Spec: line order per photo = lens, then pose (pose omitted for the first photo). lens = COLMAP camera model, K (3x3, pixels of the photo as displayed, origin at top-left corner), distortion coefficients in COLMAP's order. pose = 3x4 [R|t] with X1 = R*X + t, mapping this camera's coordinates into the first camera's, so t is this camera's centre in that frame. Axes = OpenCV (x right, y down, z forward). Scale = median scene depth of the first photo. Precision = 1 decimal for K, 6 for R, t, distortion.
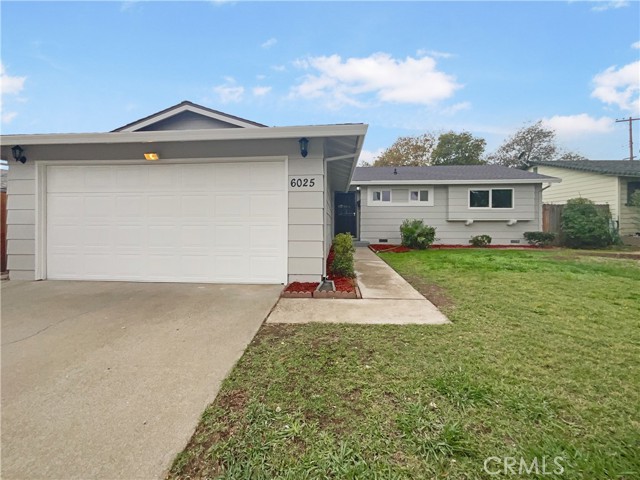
lens RADIAL K [[269.0, 0, 320.0], [0, 269.0, 240.0], [0, 0, 1]] dist [0.000377, 0.000157]
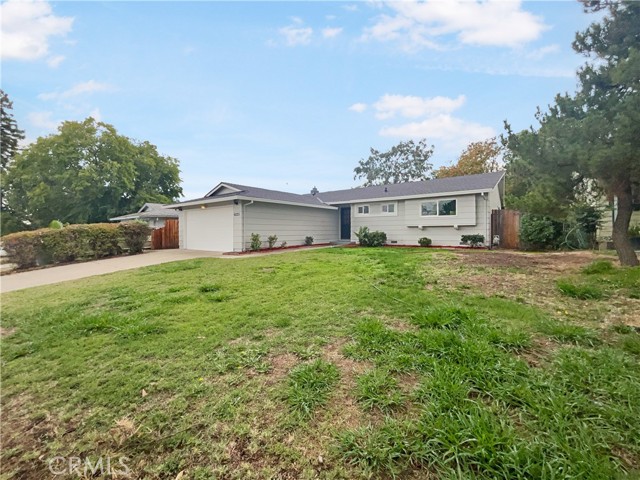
lens RADIAL K [[269.0, 0, 320.0], [0, 269.0, 240.0], [0, 0, 1]] dist [0.000377, 0.000157]
pose [[0.843102, 0.009194, -0.537676, 0.834173], [-0.023735, 0.999516, -0.020127, 0.029569], [0.537230, 0.029731, 0.842912, -0.319930]]
